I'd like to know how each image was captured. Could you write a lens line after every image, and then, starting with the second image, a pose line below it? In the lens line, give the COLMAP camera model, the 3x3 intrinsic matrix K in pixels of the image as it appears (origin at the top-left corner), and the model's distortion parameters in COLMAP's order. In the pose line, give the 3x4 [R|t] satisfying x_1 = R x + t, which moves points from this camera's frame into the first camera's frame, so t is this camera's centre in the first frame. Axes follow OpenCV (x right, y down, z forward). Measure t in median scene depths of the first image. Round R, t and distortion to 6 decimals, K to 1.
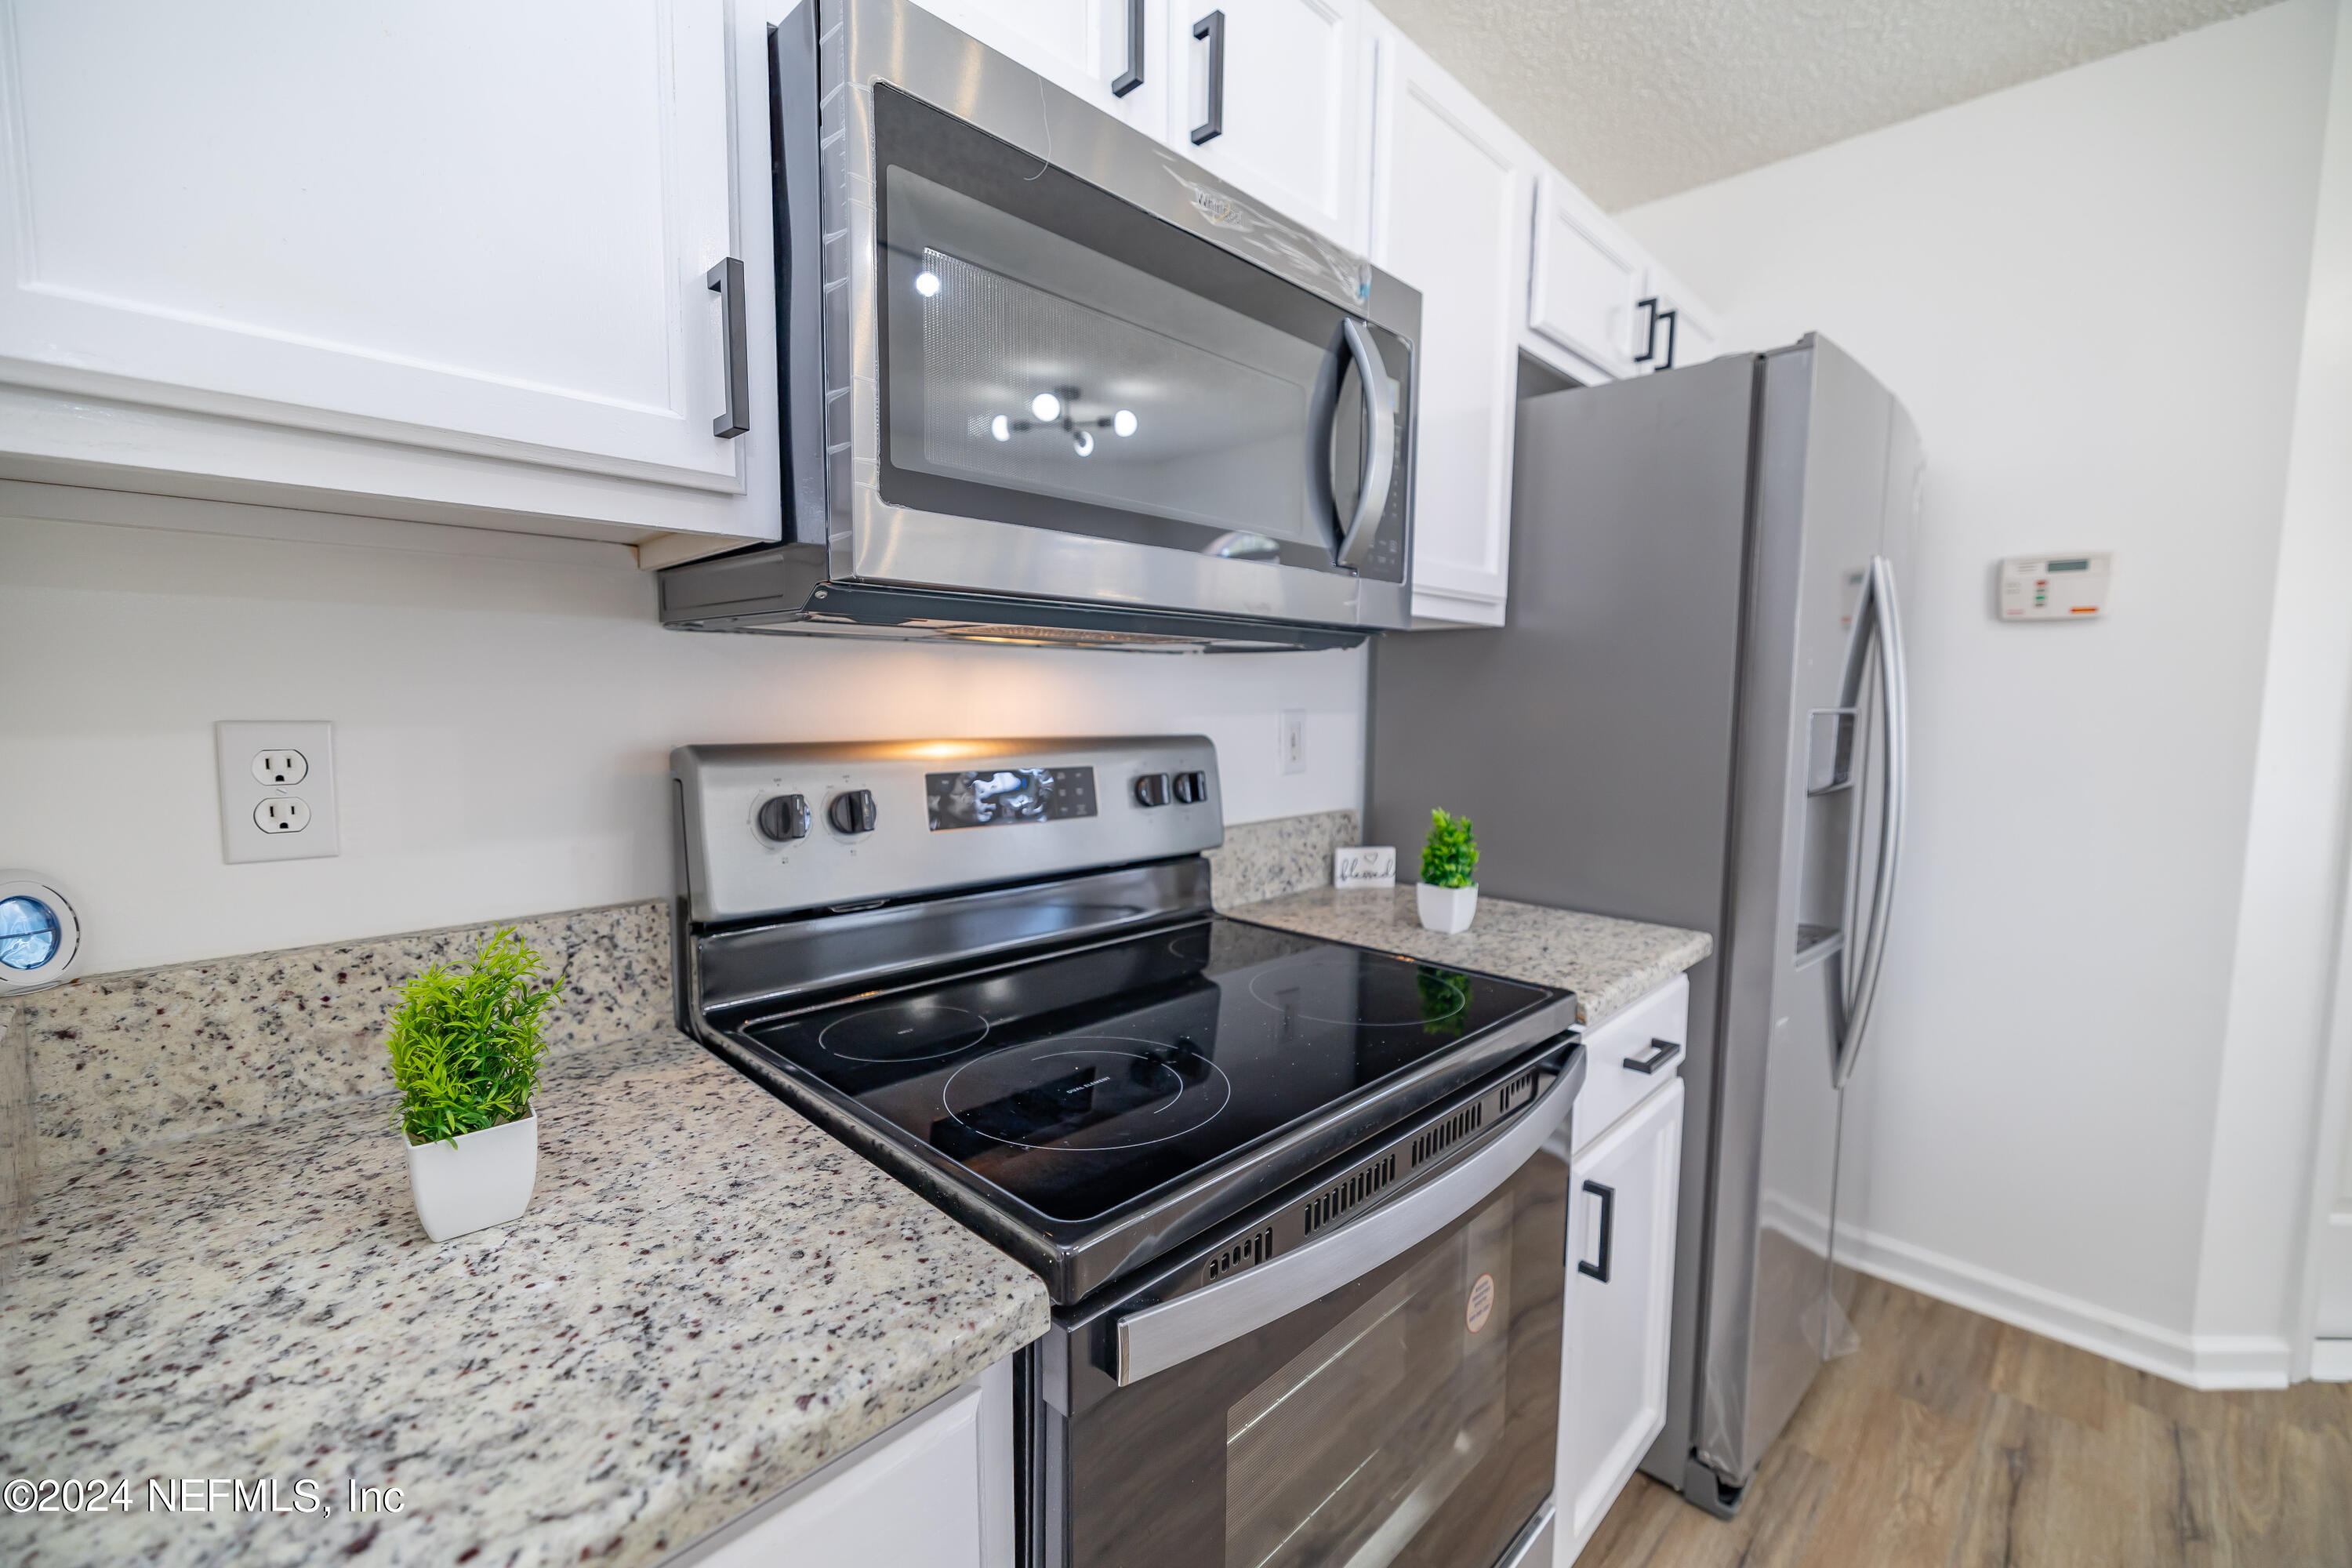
lens RADIAL K [[969.2, 0, 1176.0], [0, 969.2, 784.0], [0, 0, 1]] dist [-0.003821, -0.000605]
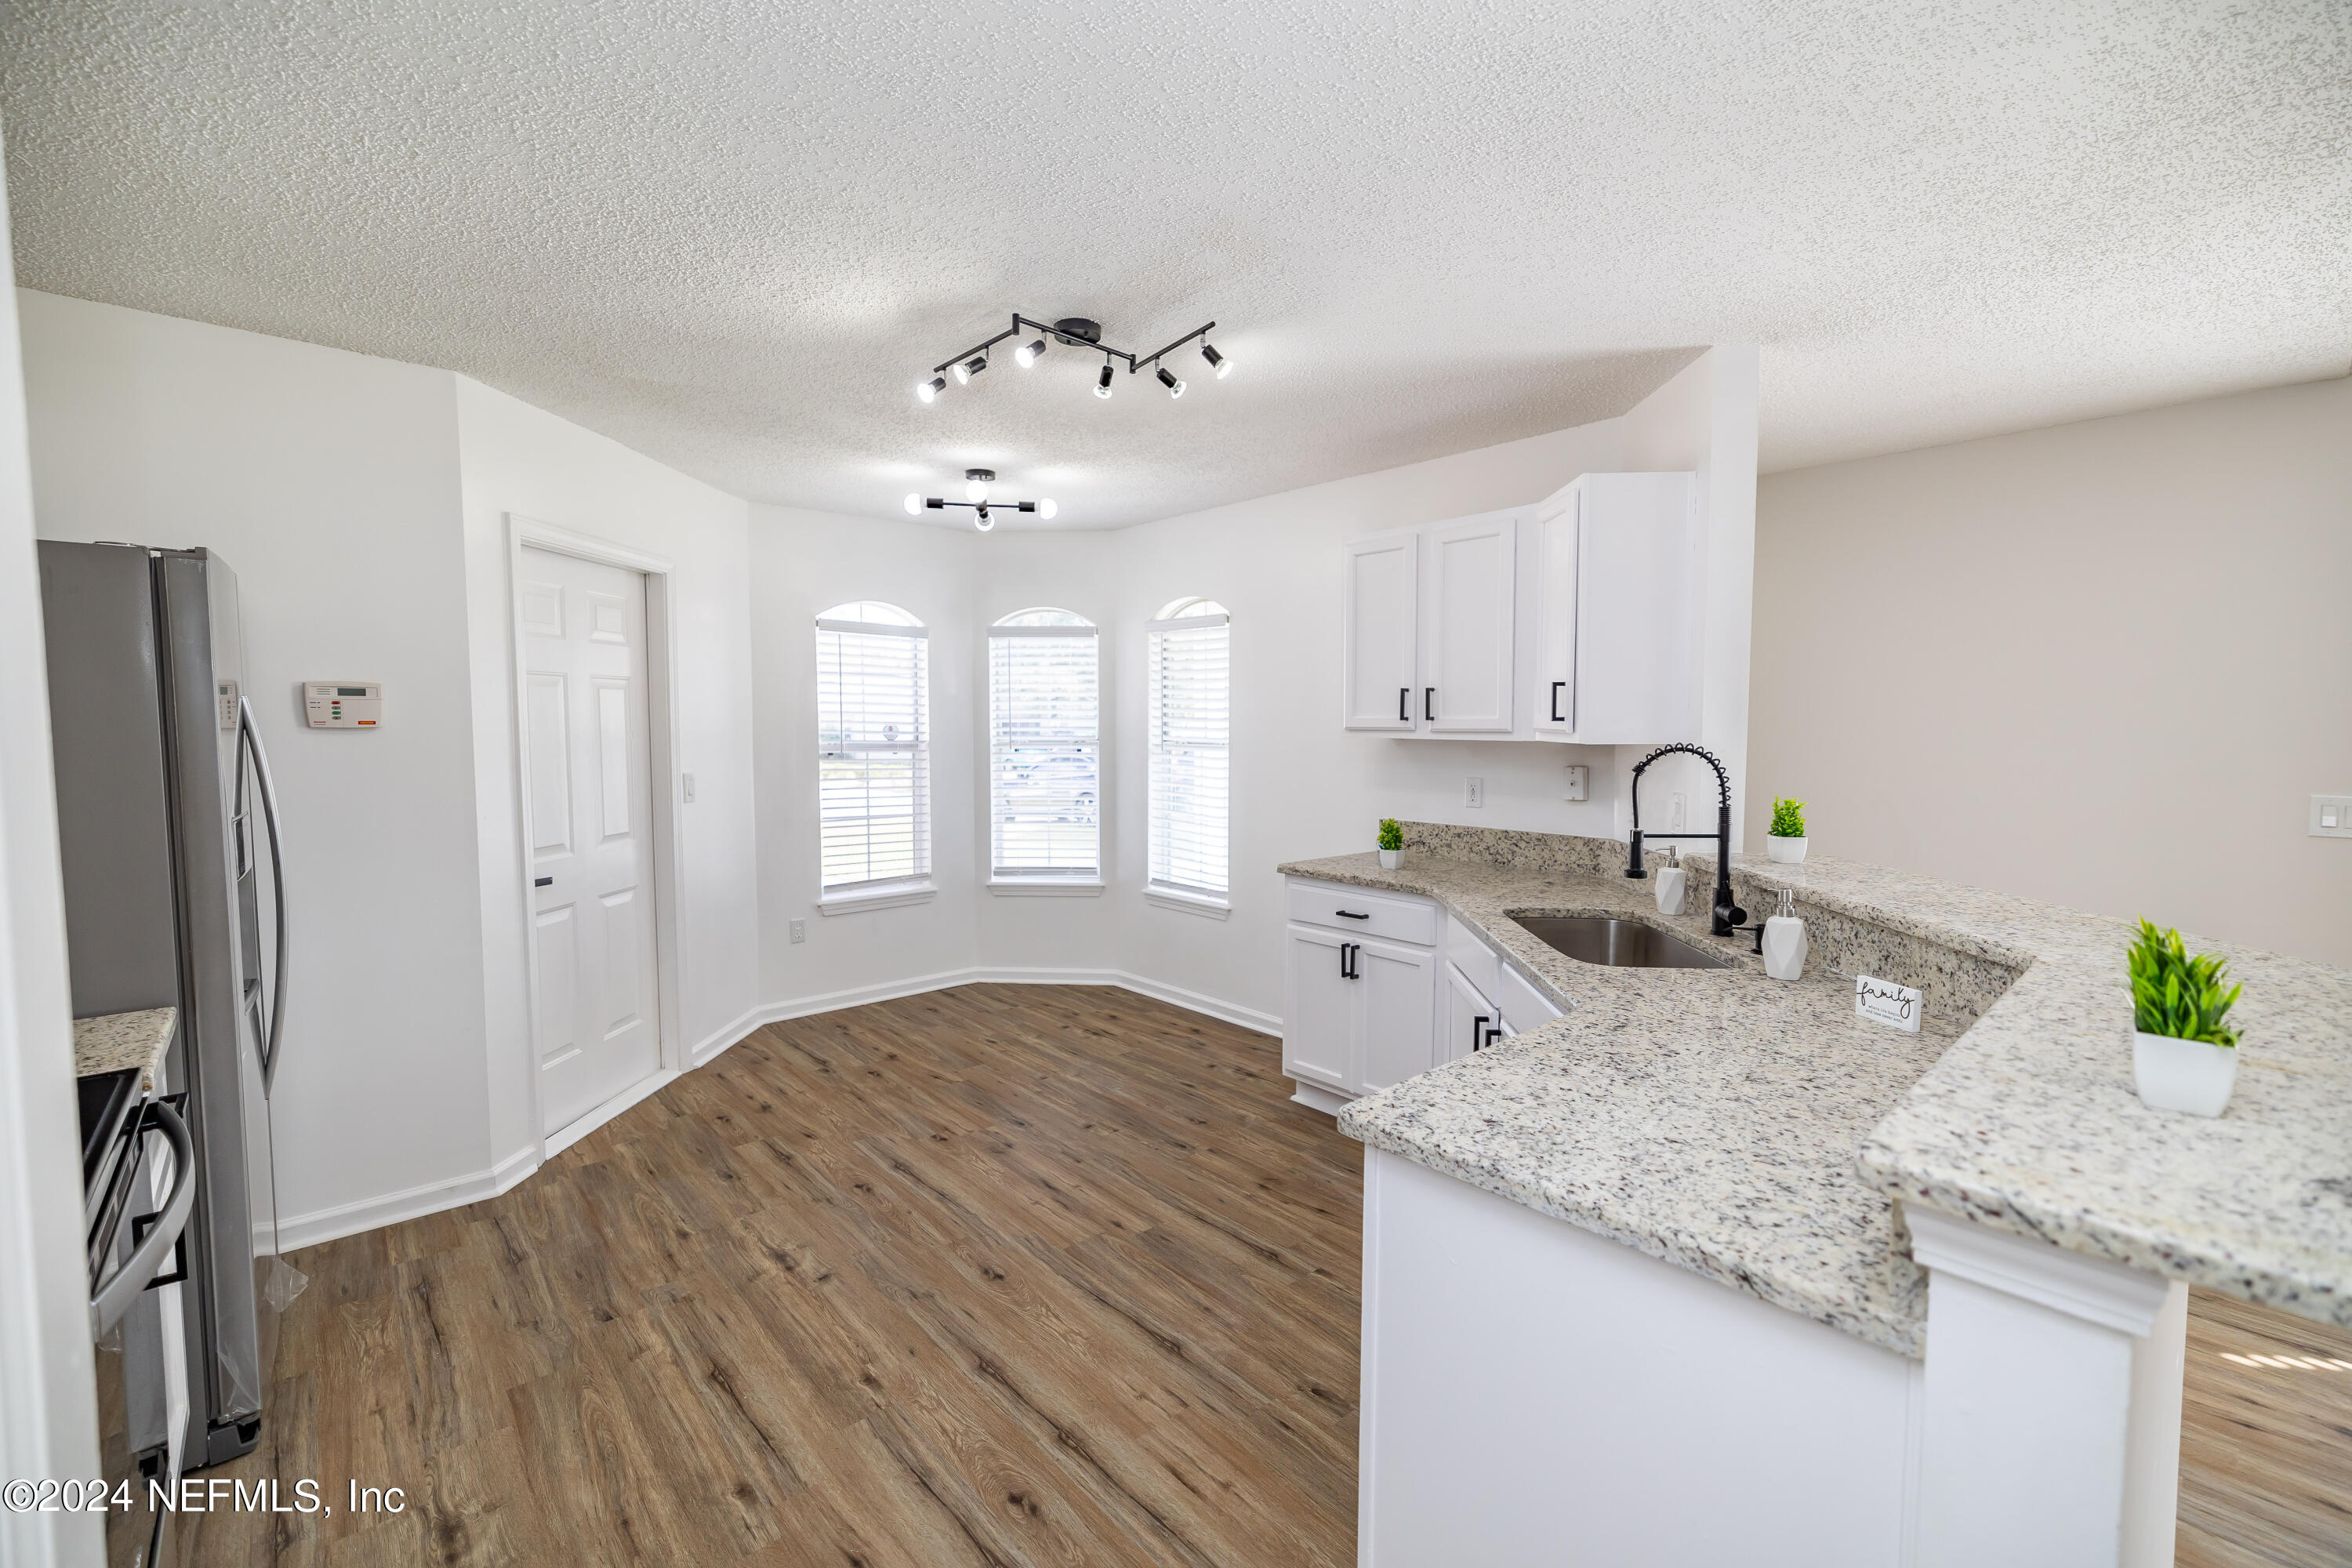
lens RADIAL K [[1014.1, 0, 1182.7], [0, 1014.1, 784.3], [0, 0, 1]] dist [0.001984, 0.000375]
pose [[0.062348, -0.075392, 0.995203, -0.538581], [0.091240, 0.993398, 0.069540, -0.082870], [-0.993875, 0.086466, 0.068815, -0.339120]]
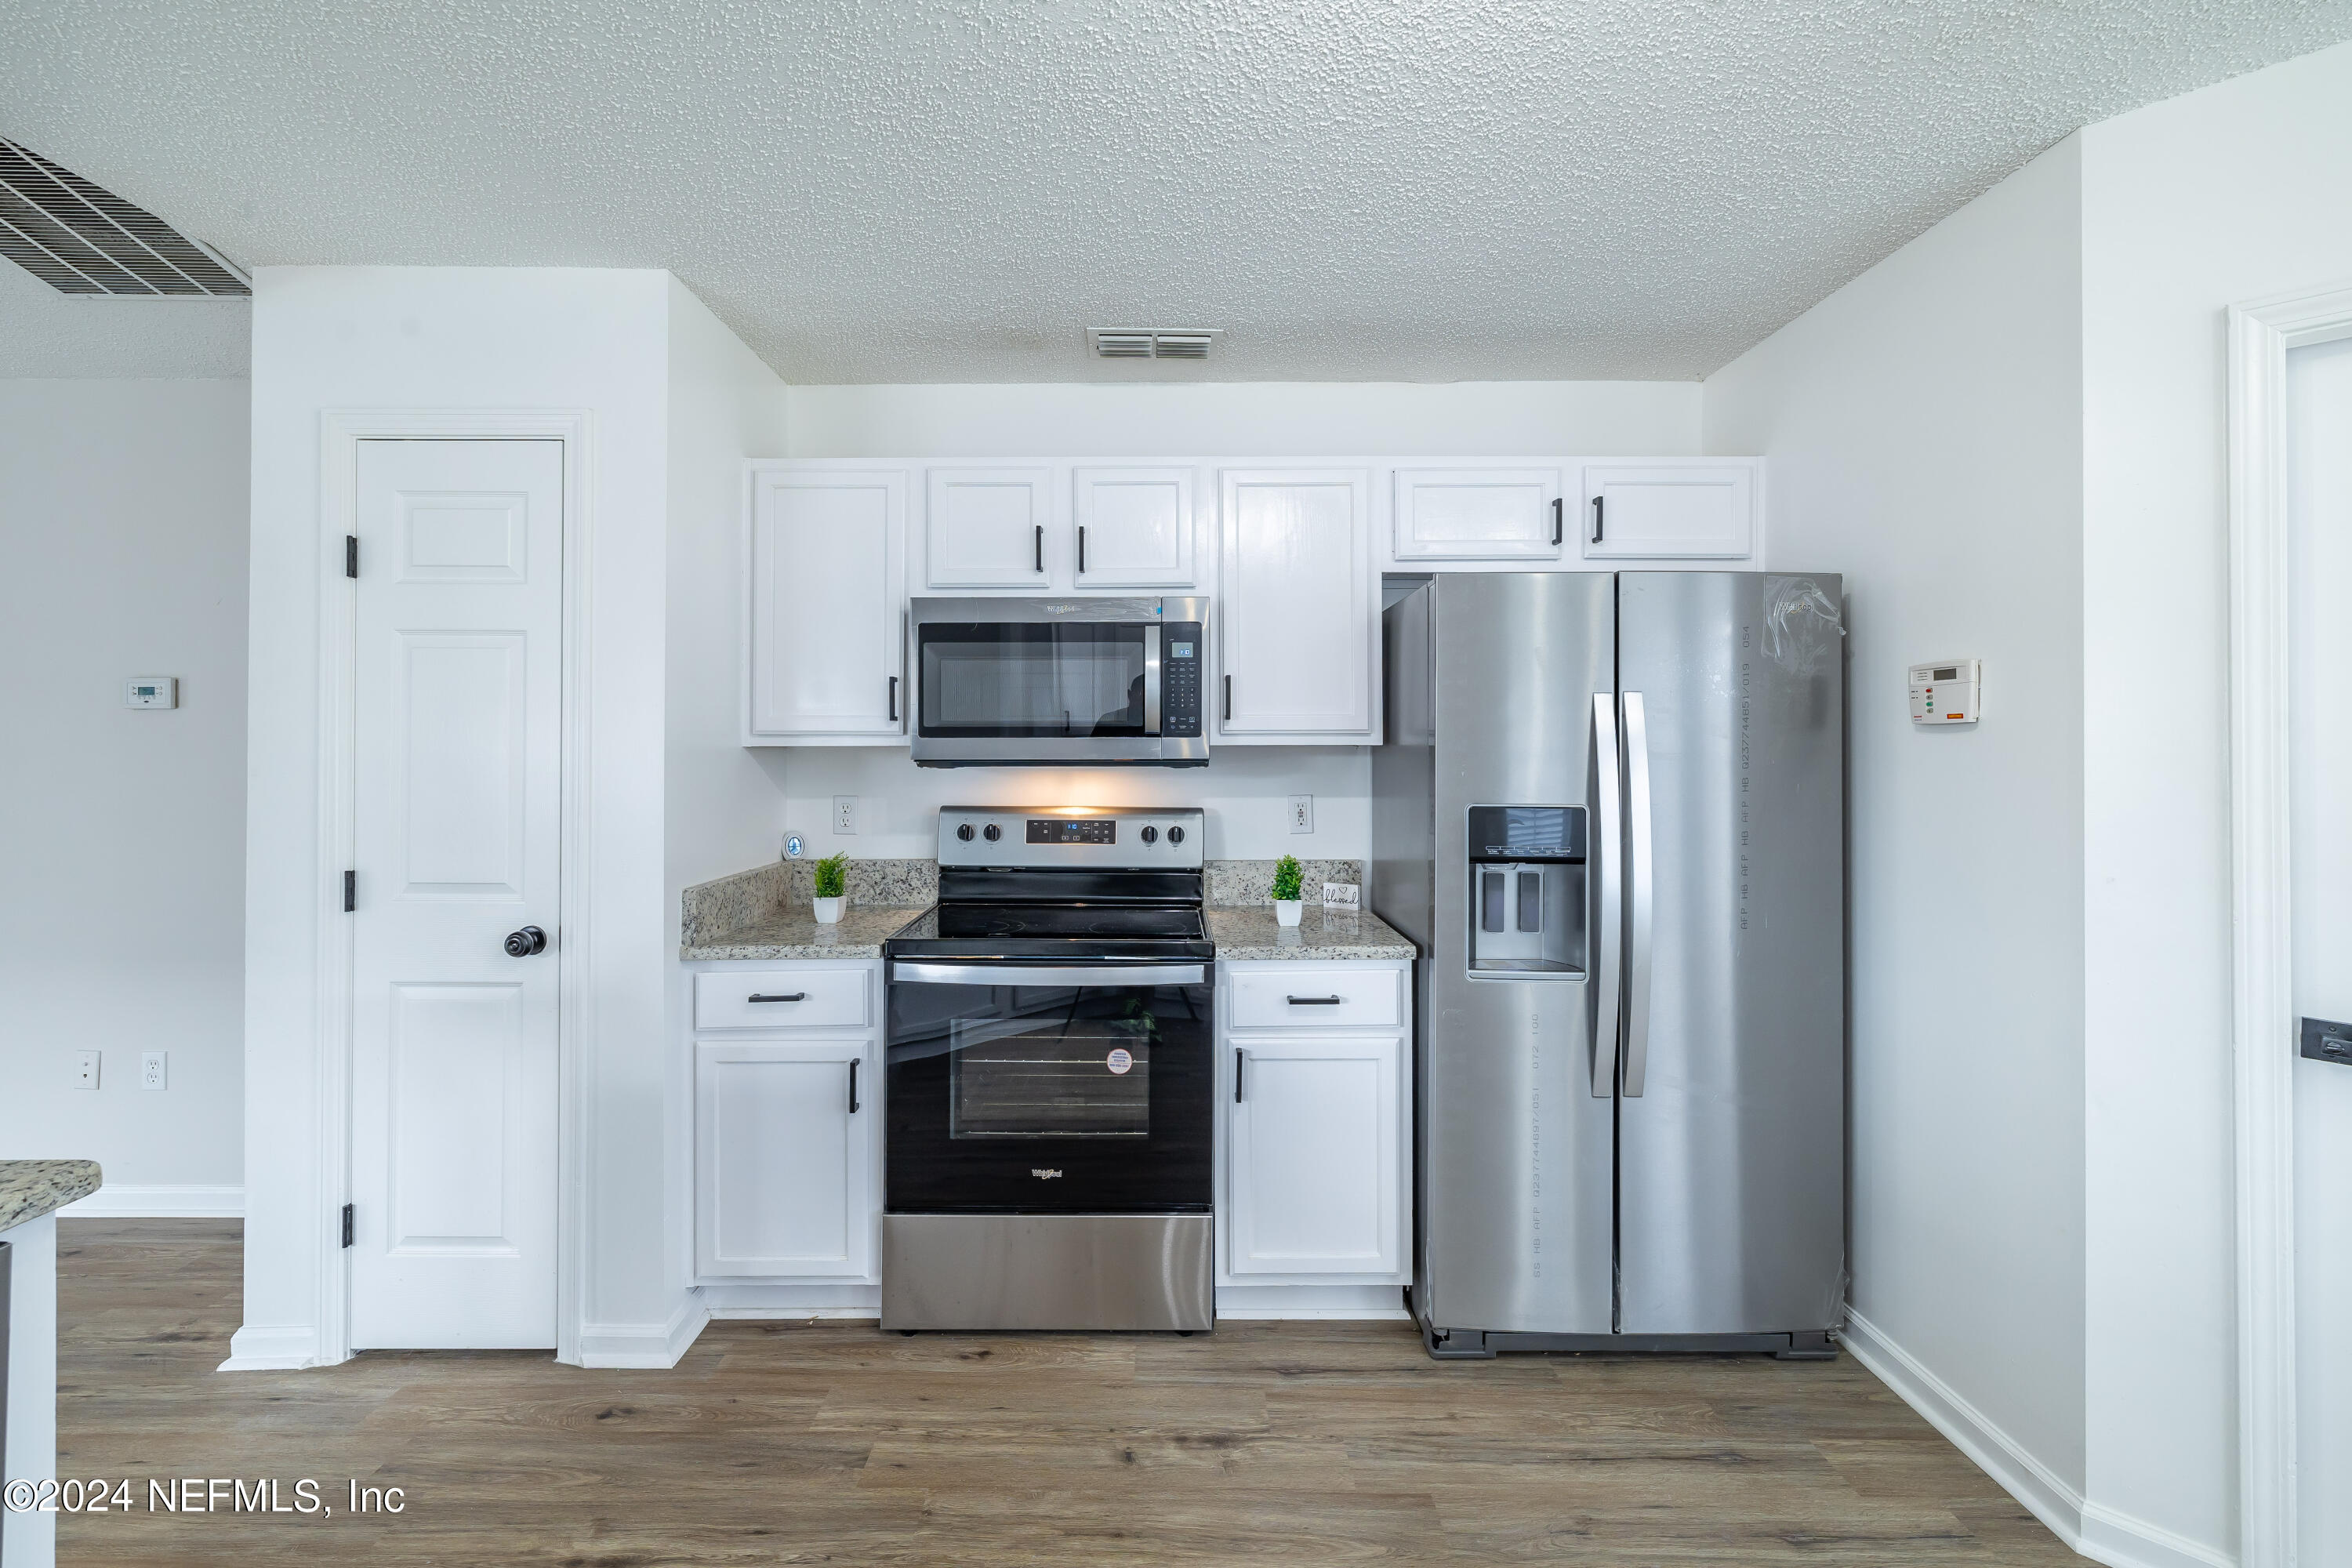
lens RADIAL K [[1014.1, 0, 1182.7], [0, 1014.1, 784.3], [0, 0, 1]] dist [0.001984, 0.000375]
pose [[0.709002, 0.018194, -0.704972, 1.145821], [-0.059675, 0.997629, -0.034269, -0.022290], [0.702677, 0.066366, 0.708407, -0.348019]]
